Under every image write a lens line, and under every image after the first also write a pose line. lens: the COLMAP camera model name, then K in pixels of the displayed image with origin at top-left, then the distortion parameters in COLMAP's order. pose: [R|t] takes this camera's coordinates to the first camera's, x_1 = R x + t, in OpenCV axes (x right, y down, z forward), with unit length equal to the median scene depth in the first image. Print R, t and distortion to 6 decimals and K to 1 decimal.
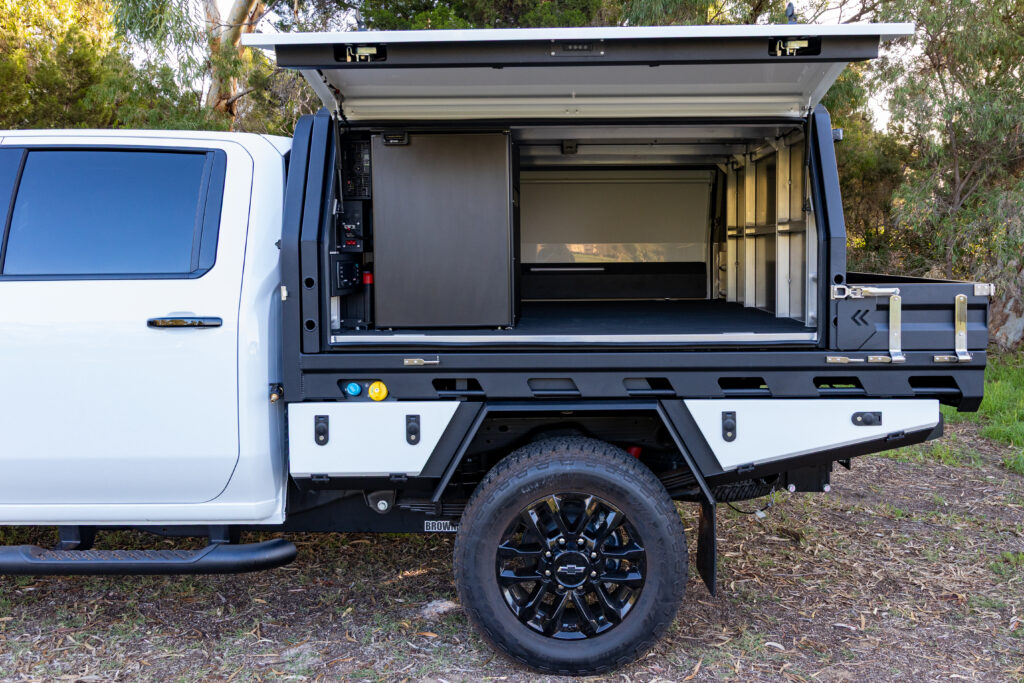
lens RADIAL K [[755.3, 0, 534.4], [0, 755.3, 317.8], [0, 0, 1]] dist [0.004586, 0.003316]
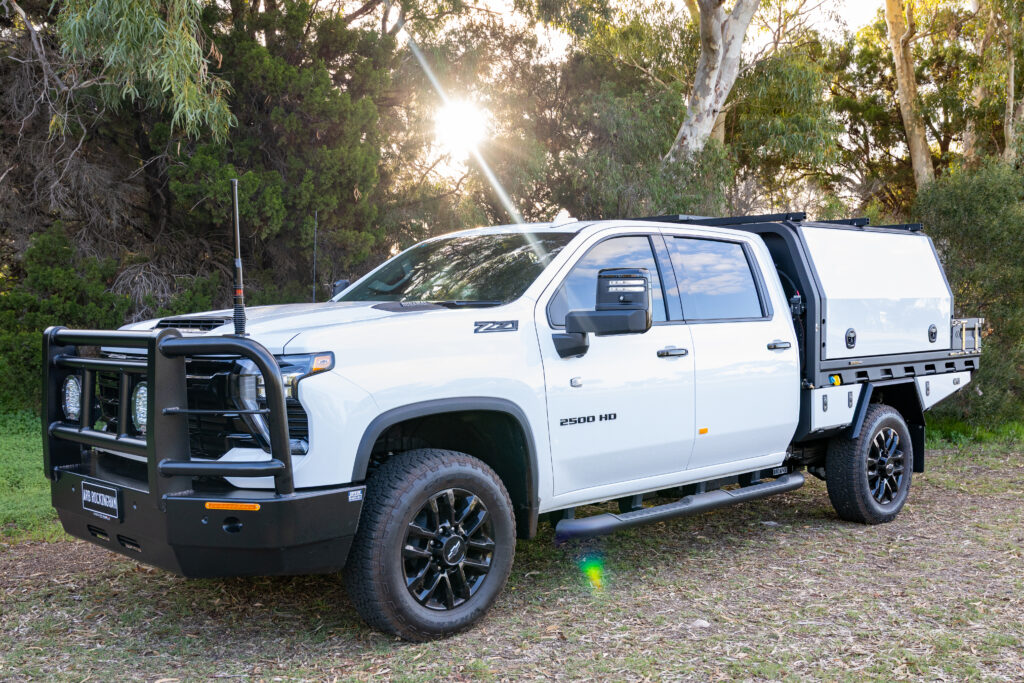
lens RADIAL K [[1082.7, 0, 543.5], [0, 1082.7, 386.0], [0, 0, 1]] dist [0.020014, 0.000000]
pose [[0.708090, -0.055123, 0.703968, -2.573856], [0.039706, 0.998479, 0.038245, -0.018979], [-0.705005, 0.000871, 0.709201, -0.370188]]
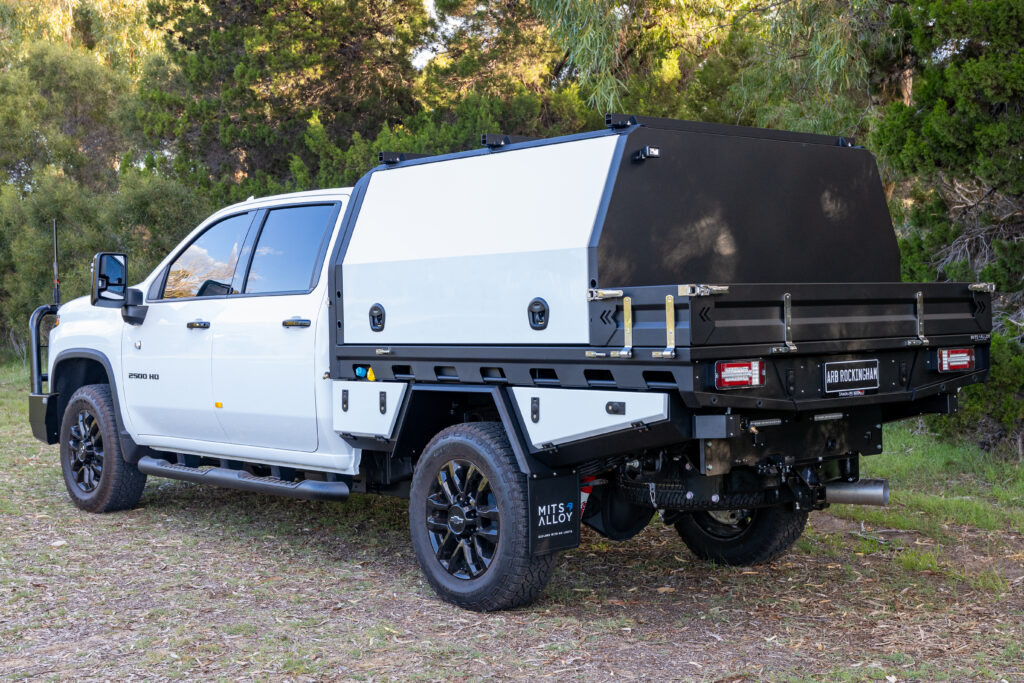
lens RADIAL K [[1517.3, 0, 520.5], [0, 1517.3, 341.3], [0, 0, 1]] dist [-0.005215, 0.000000]
pose [[0.640003, 0.005782, -0.768350, 2.060235], [-0.025627, 0.999576, -0.013824, 0.068944], [0.767945, 0.028538, 0.639880, -0.542706]]
